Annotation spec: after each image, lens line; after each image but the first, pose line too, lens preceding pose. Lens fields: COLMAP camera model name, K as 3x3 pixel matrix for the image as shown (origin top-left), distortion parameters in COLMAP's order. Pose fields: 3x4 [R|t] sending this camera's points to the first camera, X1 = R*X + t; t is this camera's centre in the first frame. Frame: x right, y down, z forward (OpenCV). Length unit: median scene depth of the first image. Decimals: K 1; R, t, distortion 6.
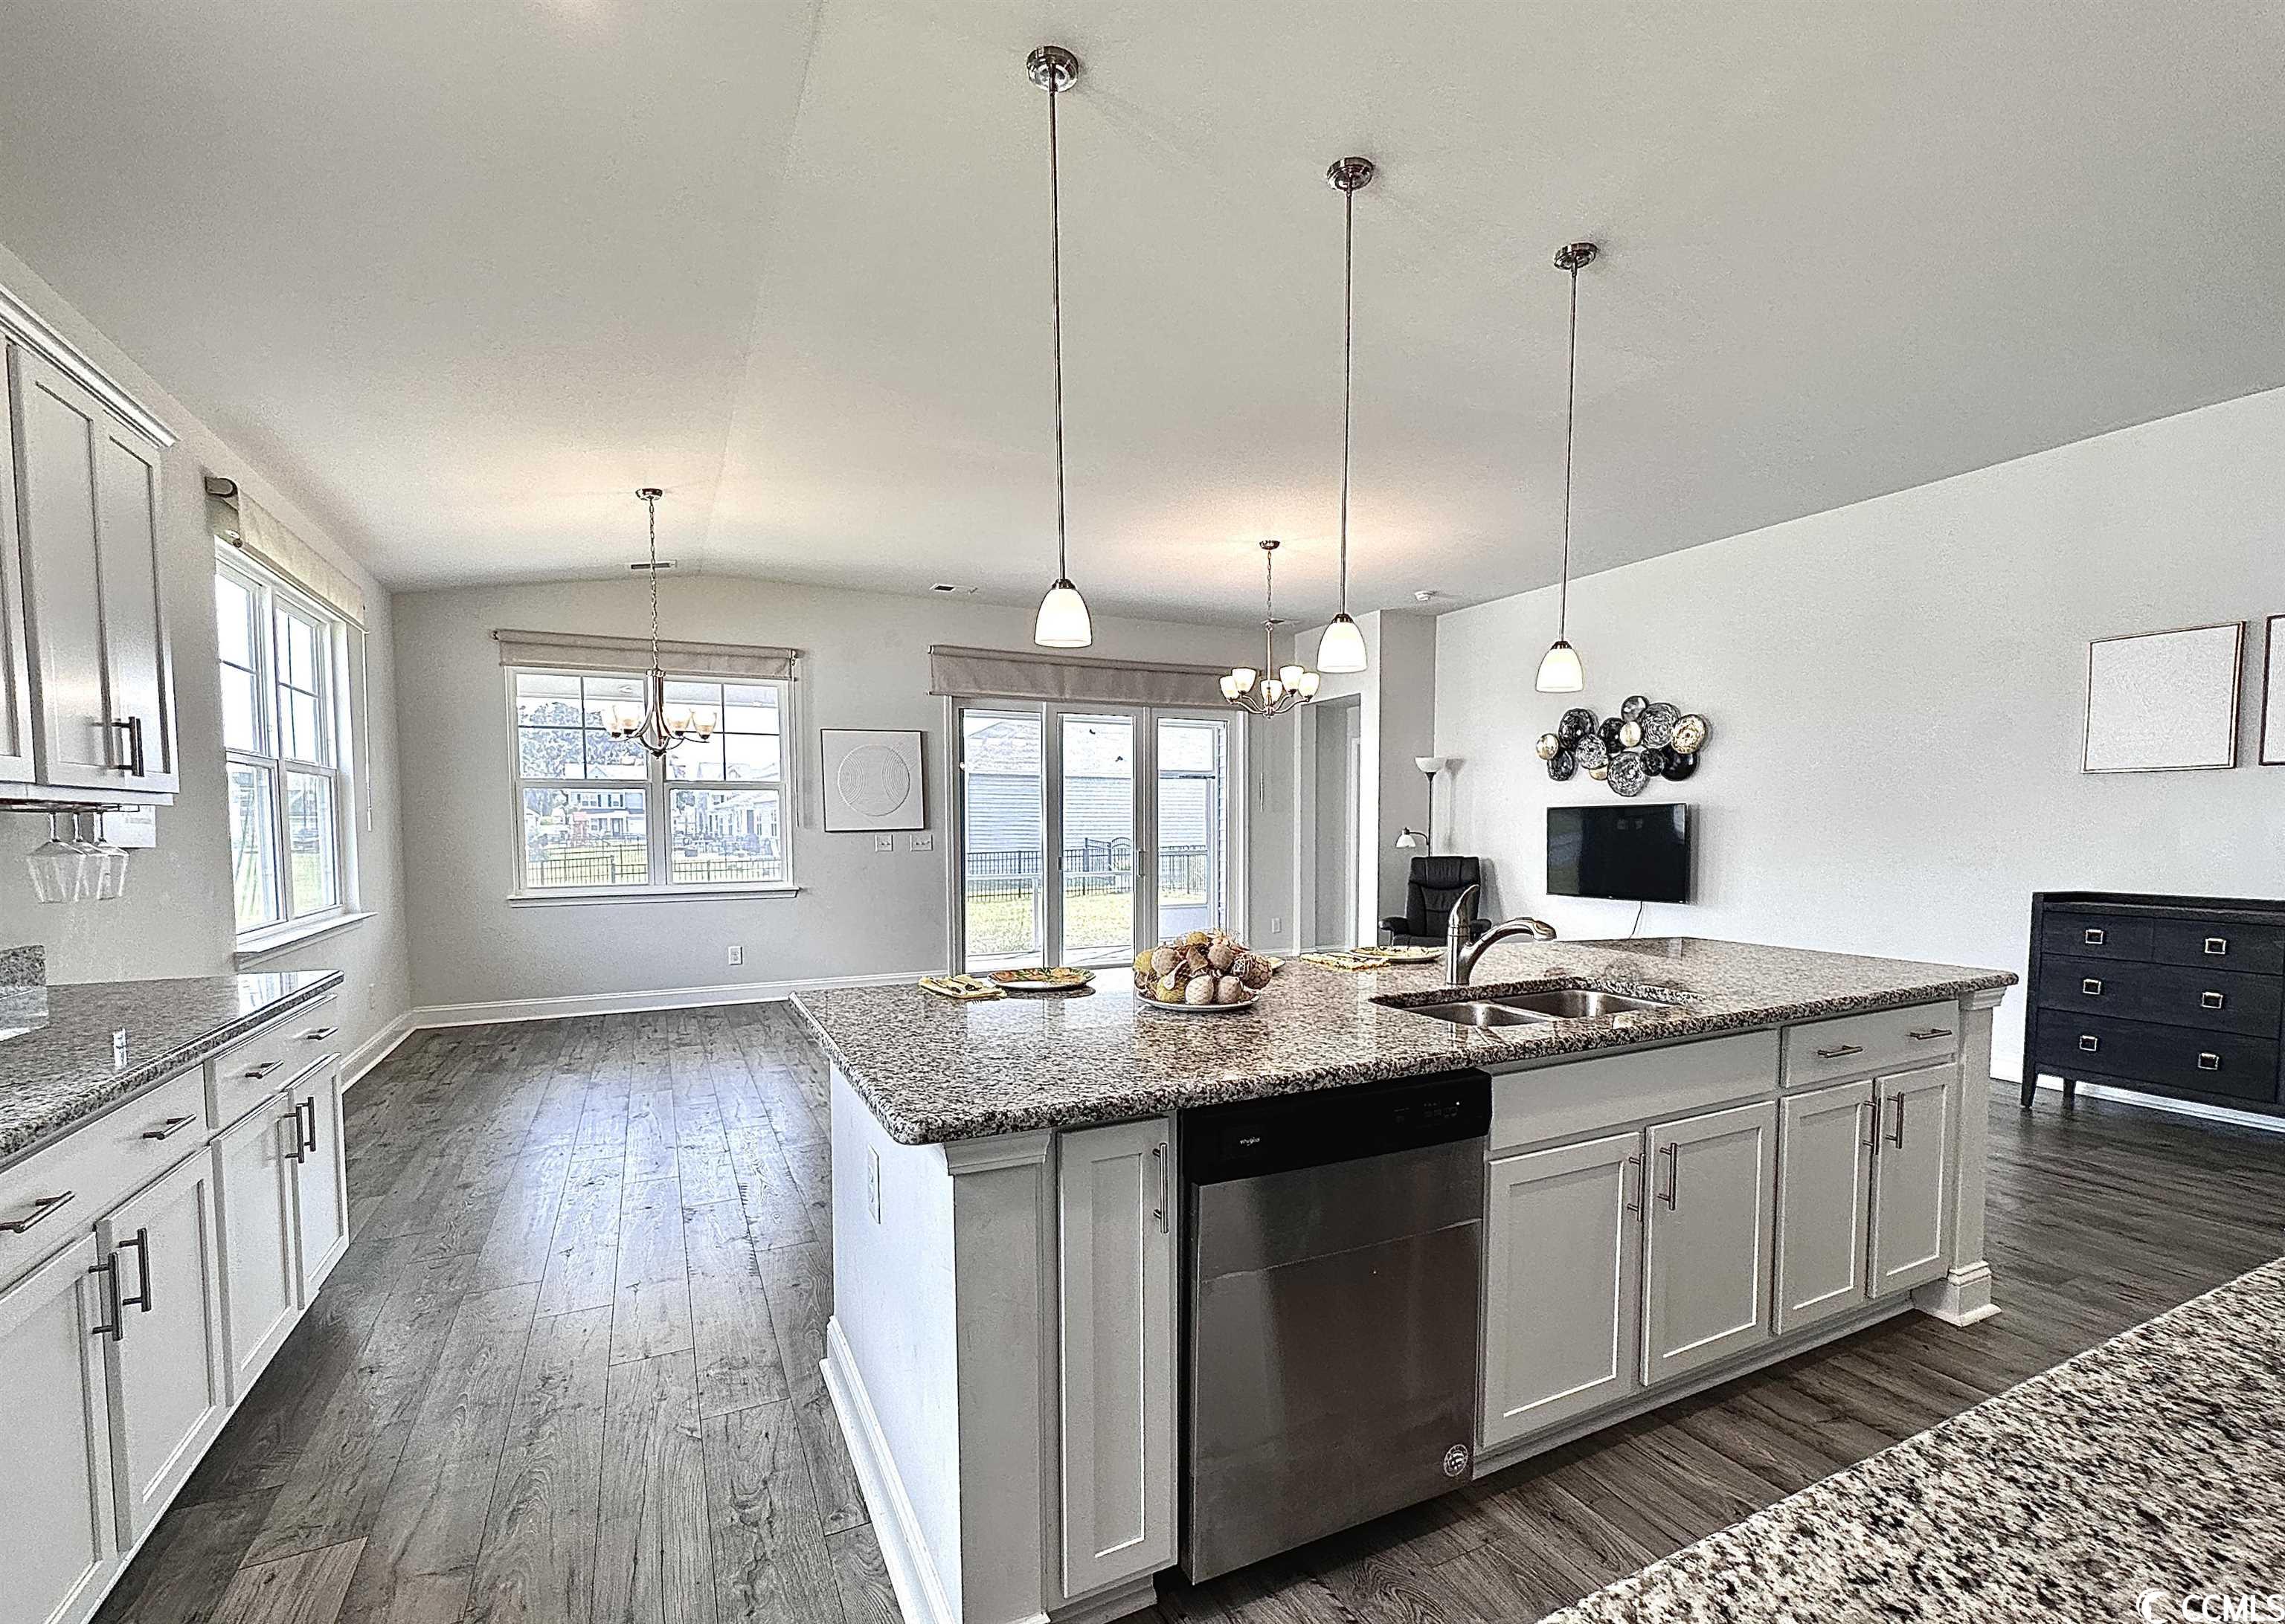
lens RADIAL K [[998.7, 0, 1153.7], [0, 998.7, 883.0], [0, 0, 1]] dist [0.011279, 0.000041]
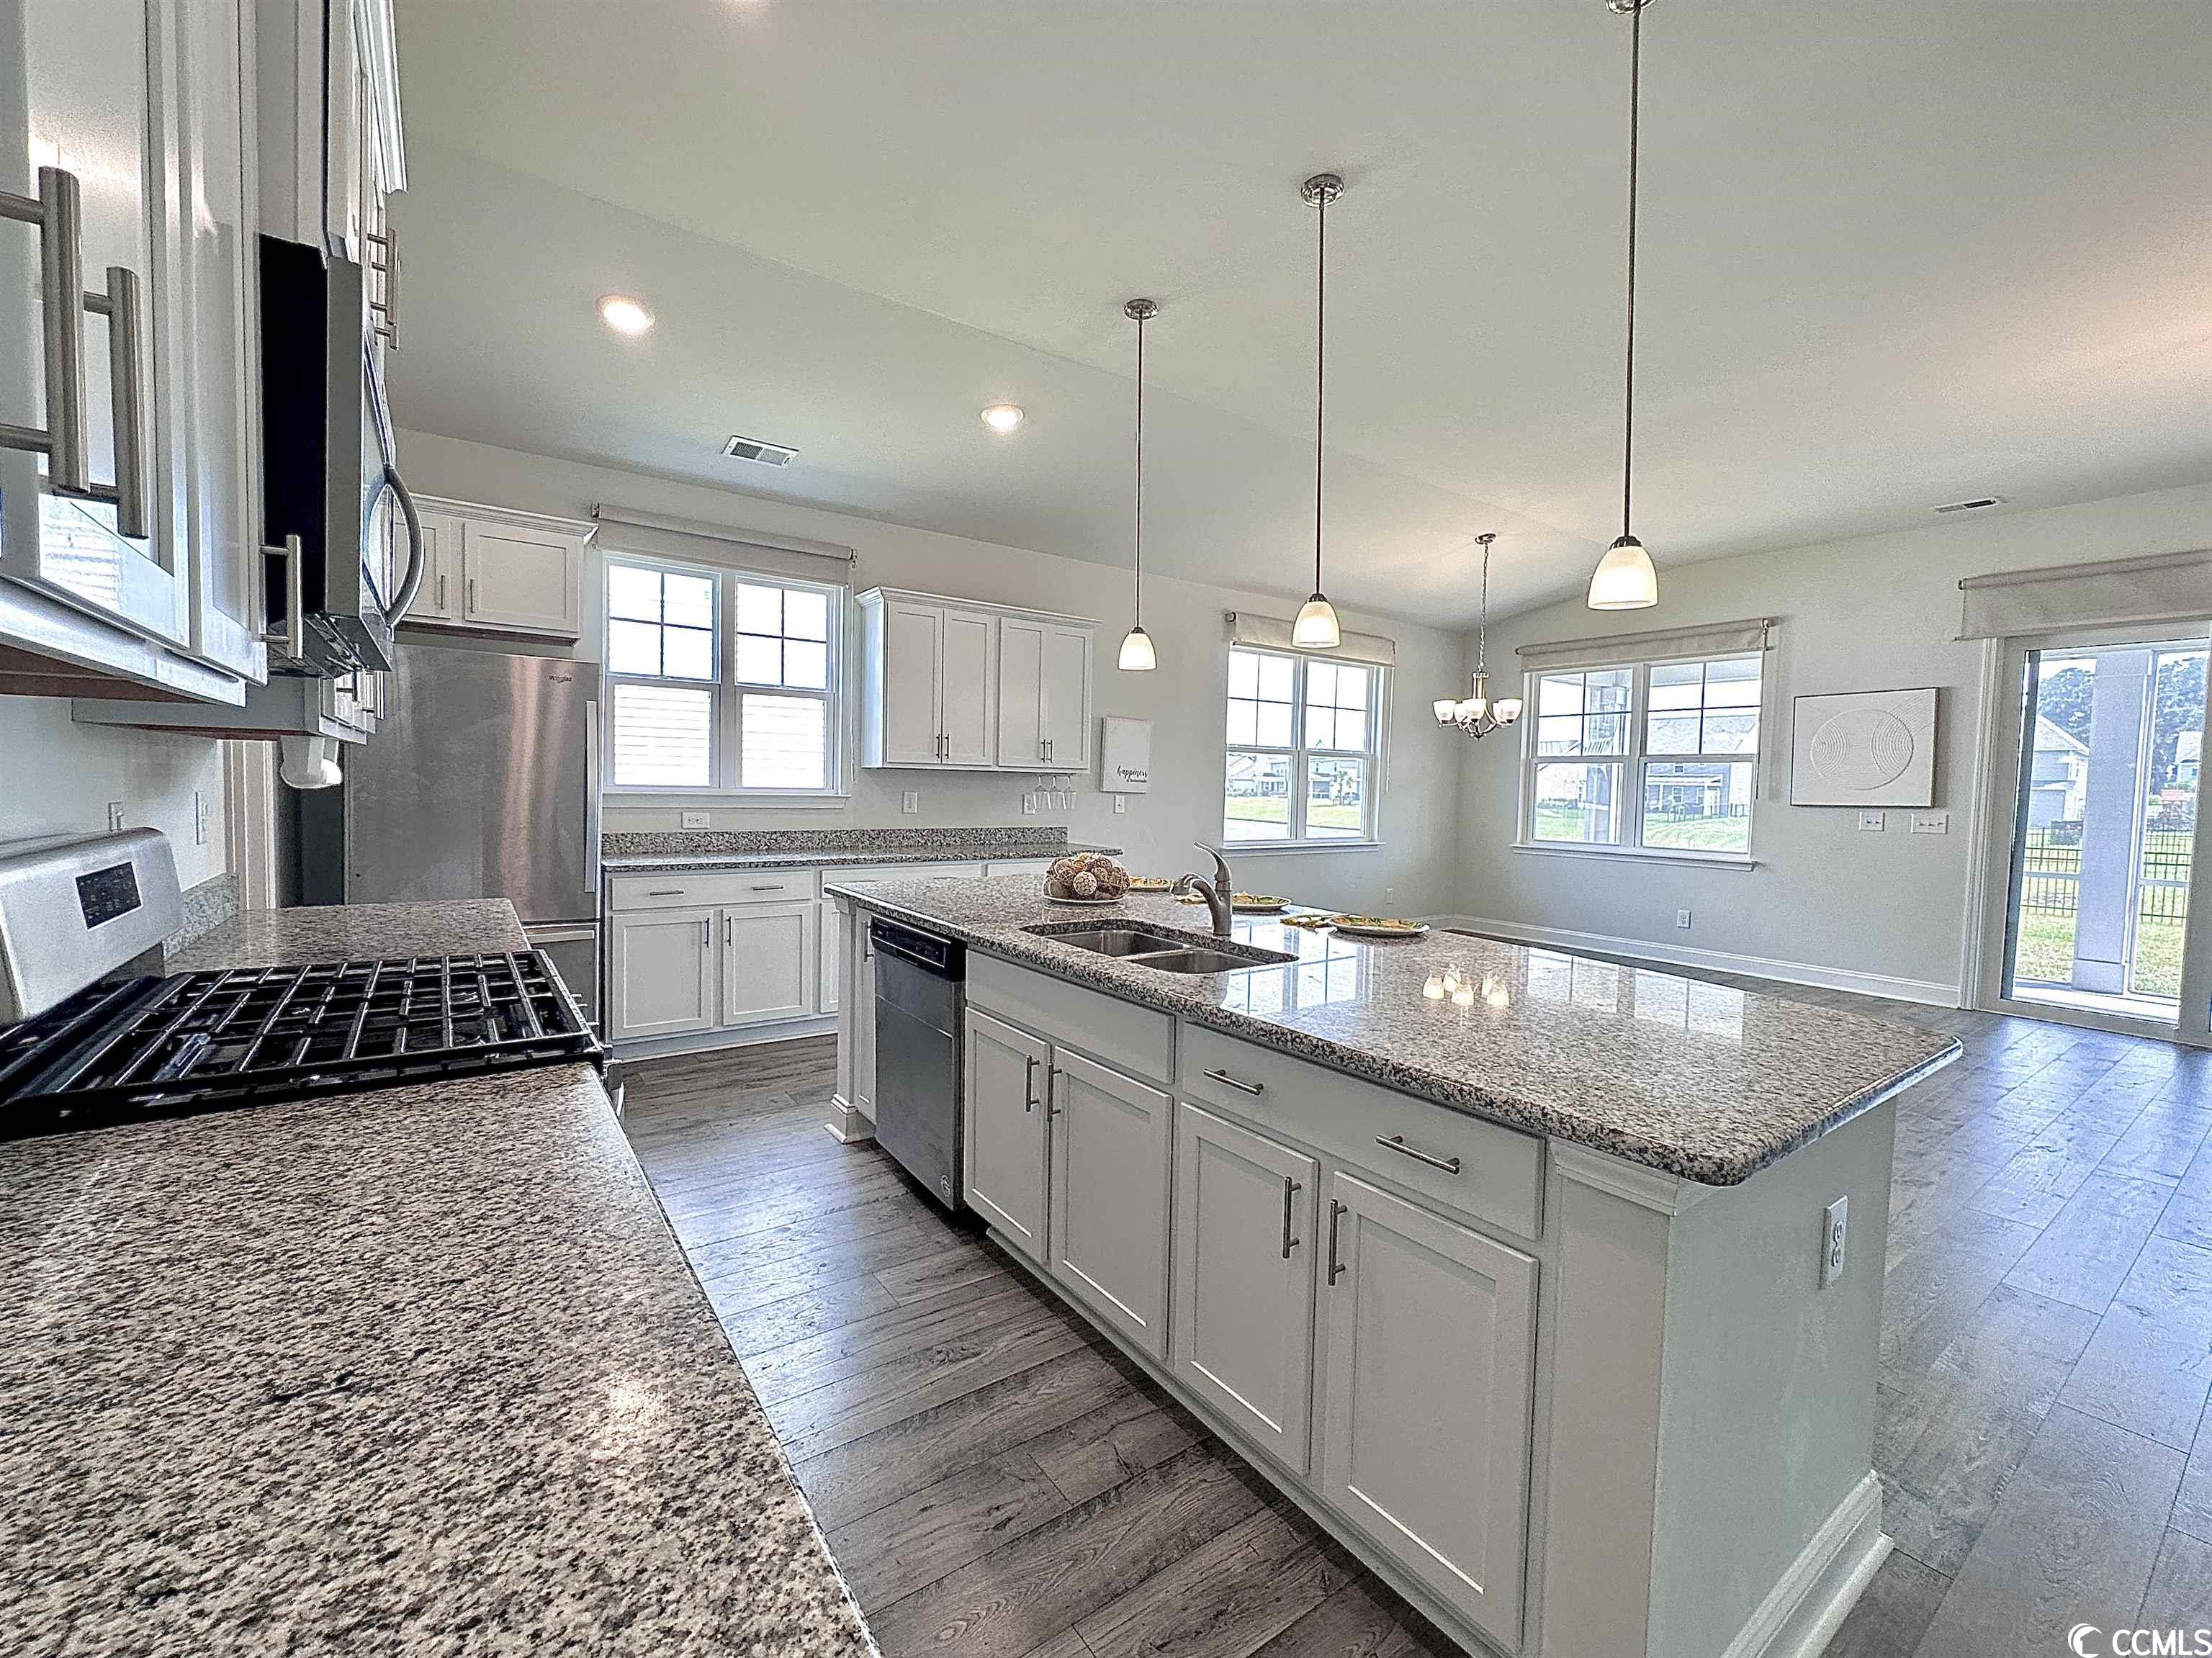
lens RADIAL K [[882.3, 0, 1089.0], [0, 882.3, 822.6], [0, 0, 1]] dist [-0.003265, 0.000668]
pose [[0.162748, 0.053711, -0.985205, 0.386282], [-0.081621, 0.995828, 0.040807, -0.015345], [0.983286, 0.073772, 0.166453, 0.219014]]
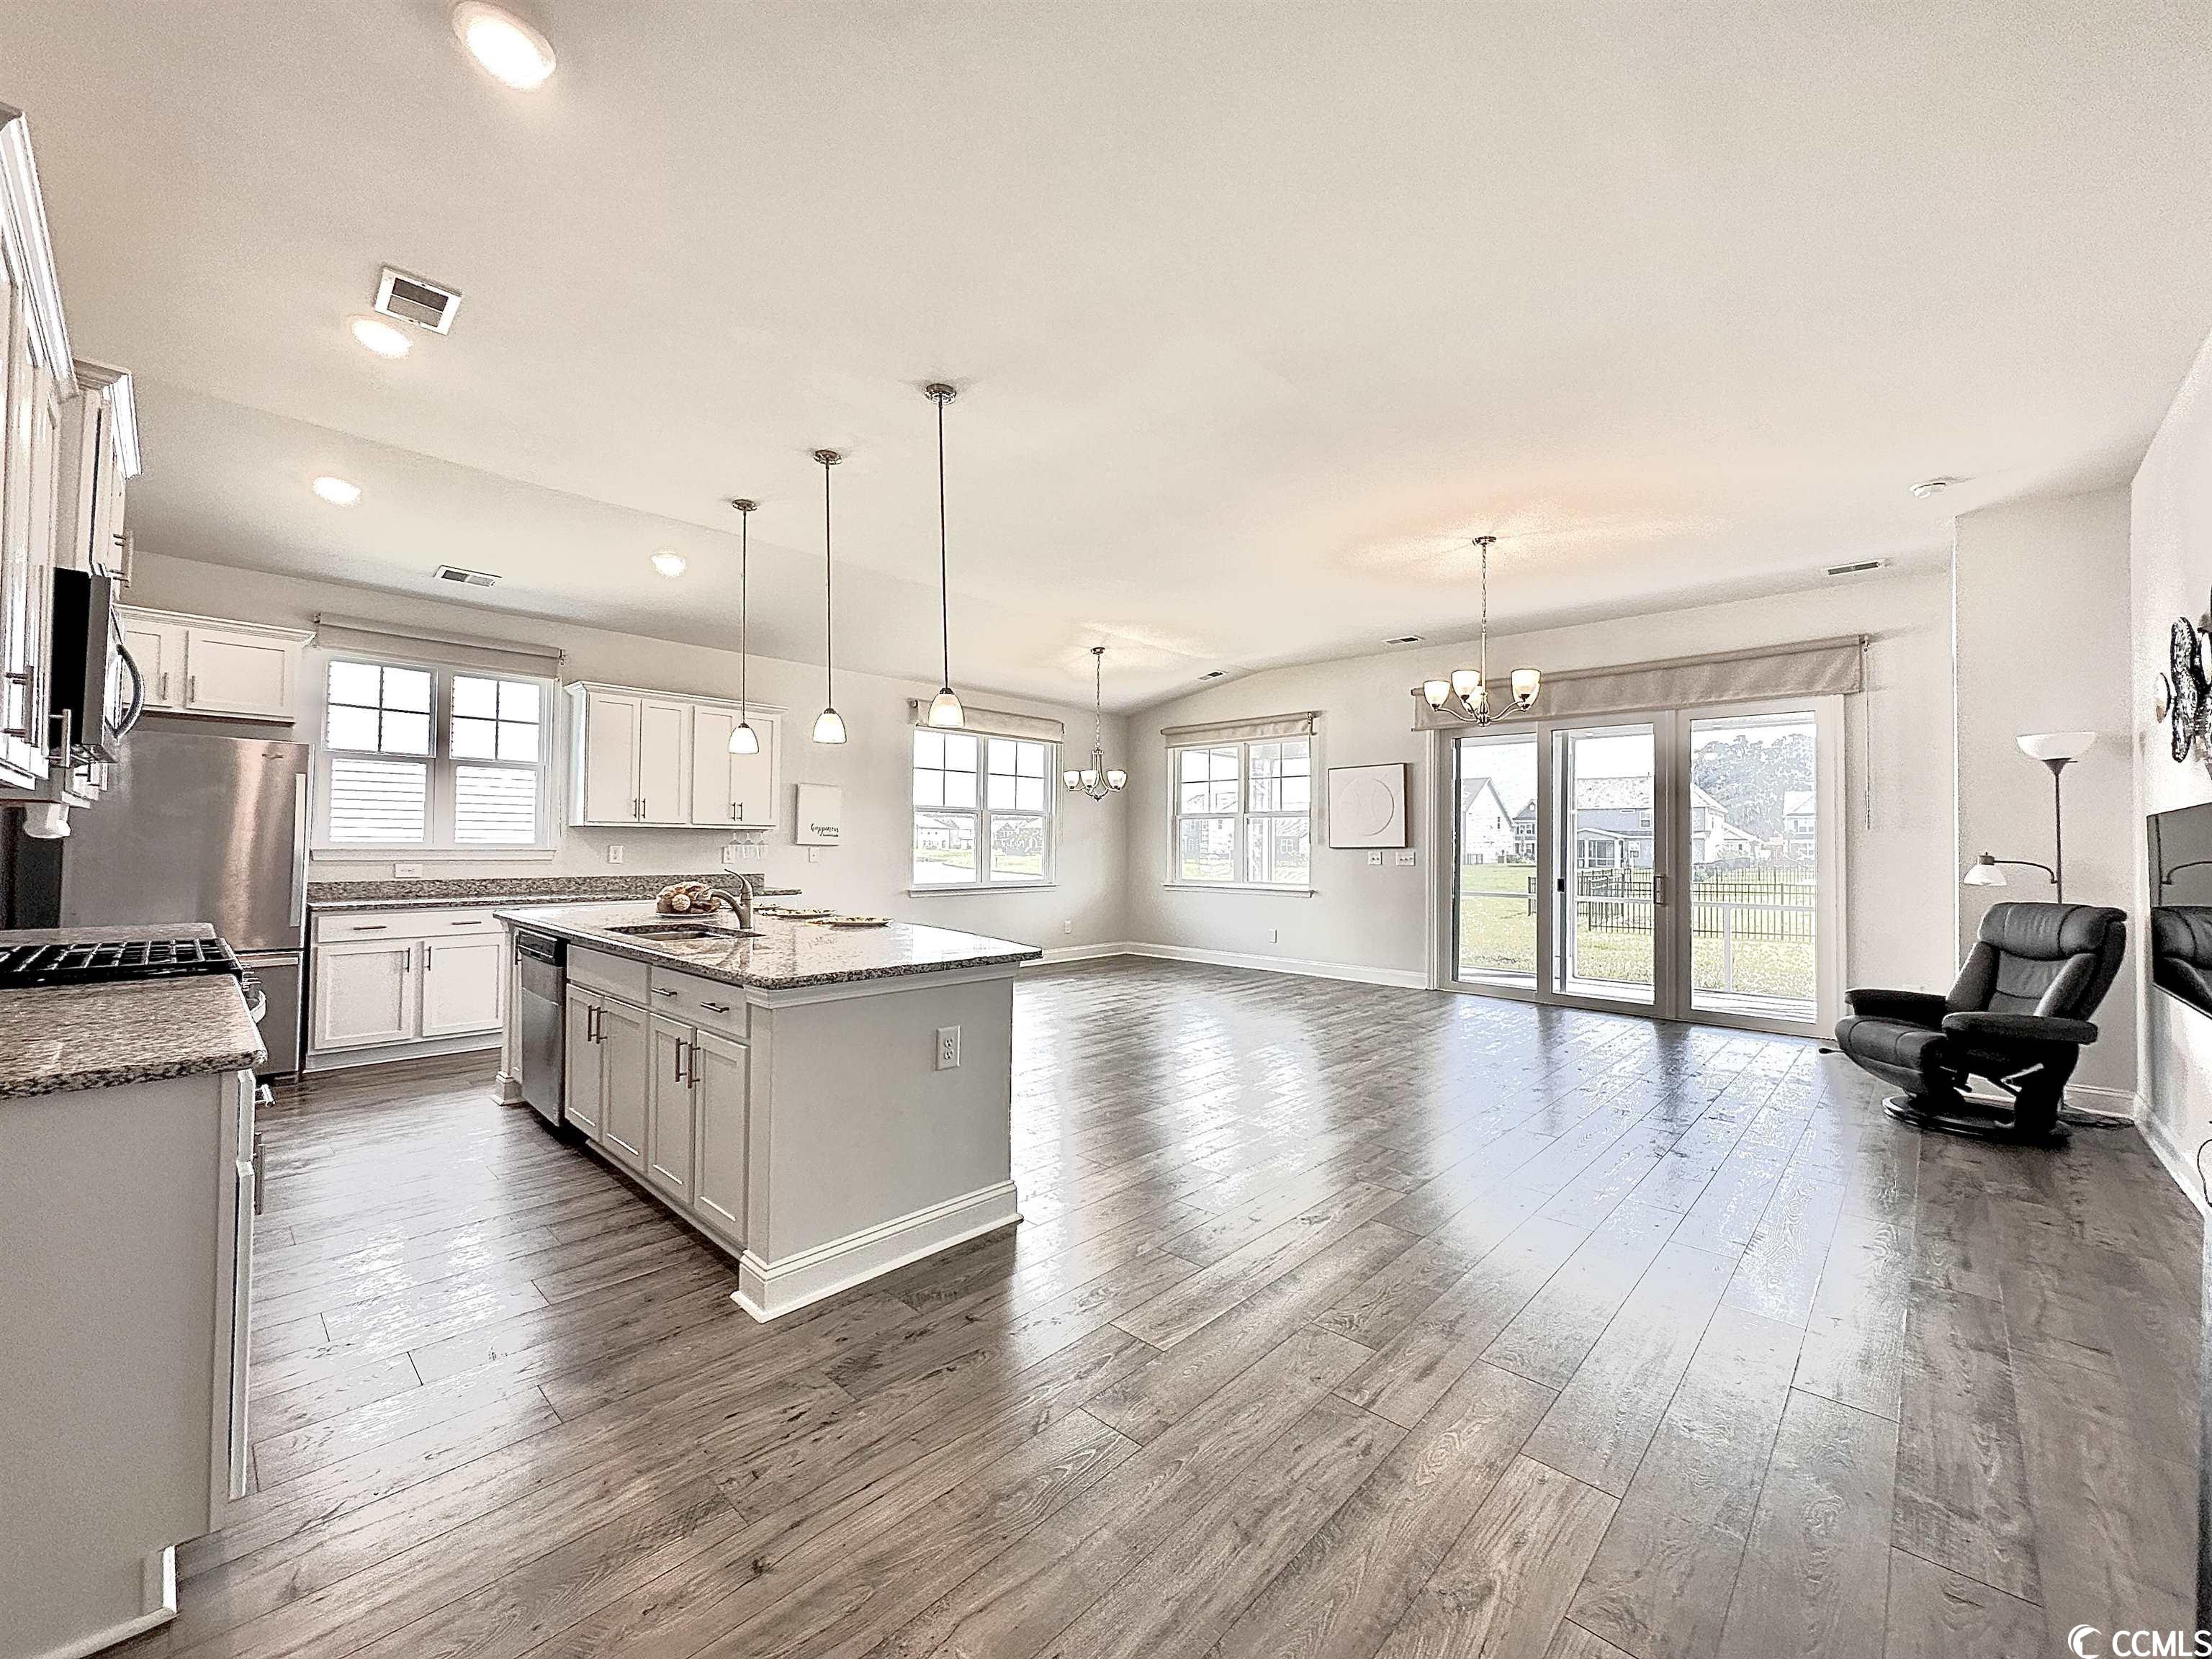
lens RADIAL K [[882.4, 0, 1121.3], [0, 882.4, 825.4], [0, 0, 1]] dist [-0.003265, 0.000668]
pose [[0.347435, -0.014125, -0.937597, 0.654127], [-0.066173, 0.997024, -0.039542, -0.017887], [0.935366, 0.075782, 0.345467, 0.362471]]
